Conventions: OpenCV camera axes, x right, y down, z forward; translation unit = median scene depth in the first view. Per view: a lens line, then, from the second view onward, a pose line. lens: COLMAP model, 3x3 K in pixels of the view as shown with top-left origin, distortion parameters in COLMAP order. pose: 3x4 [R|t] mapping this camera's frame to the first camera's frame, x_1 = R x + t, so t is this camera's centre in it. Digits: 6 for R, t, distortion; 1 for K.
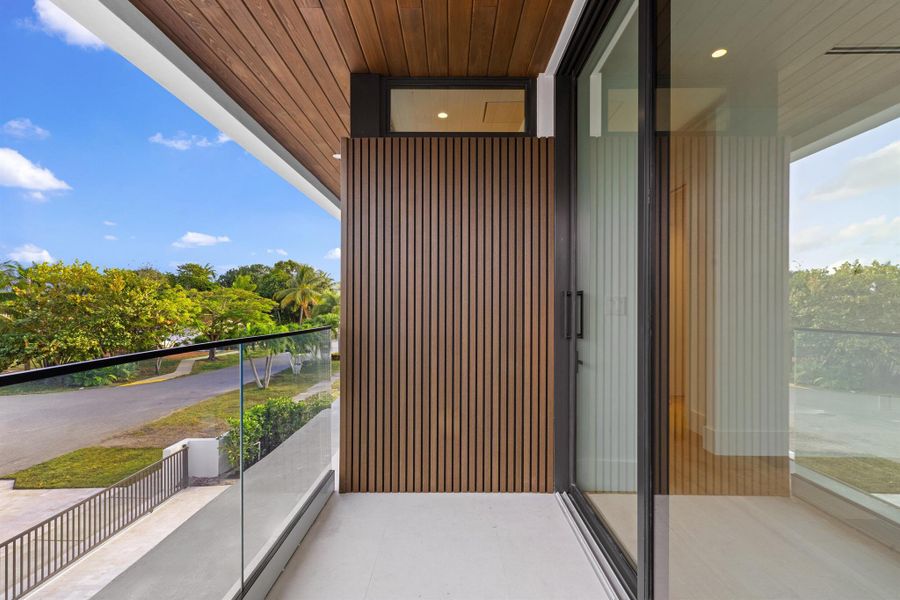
lens RADIAL K [[424.0, 0, 449.9], [0, 424.0, 304.0], [0, 0, 1]] dist [-0.000179, -0.000123]
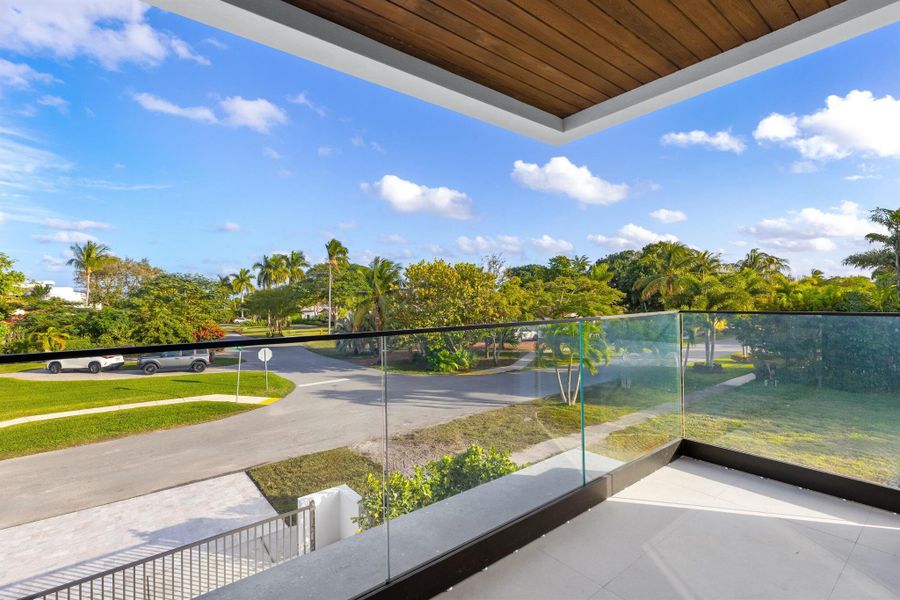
lens RADIAL K [[424.0, 0, 453.3], [0, 424.0, 297.5], [0, 0, 1]] dist [-0.000179, -0.000123]
pose [[0.631144, -0.010498, -0.775594, 0.021564], [0.016231, 0.999868, -0.000326, 0.001916], [0.775496, -0.012383, 0.631231, 0.260100]]
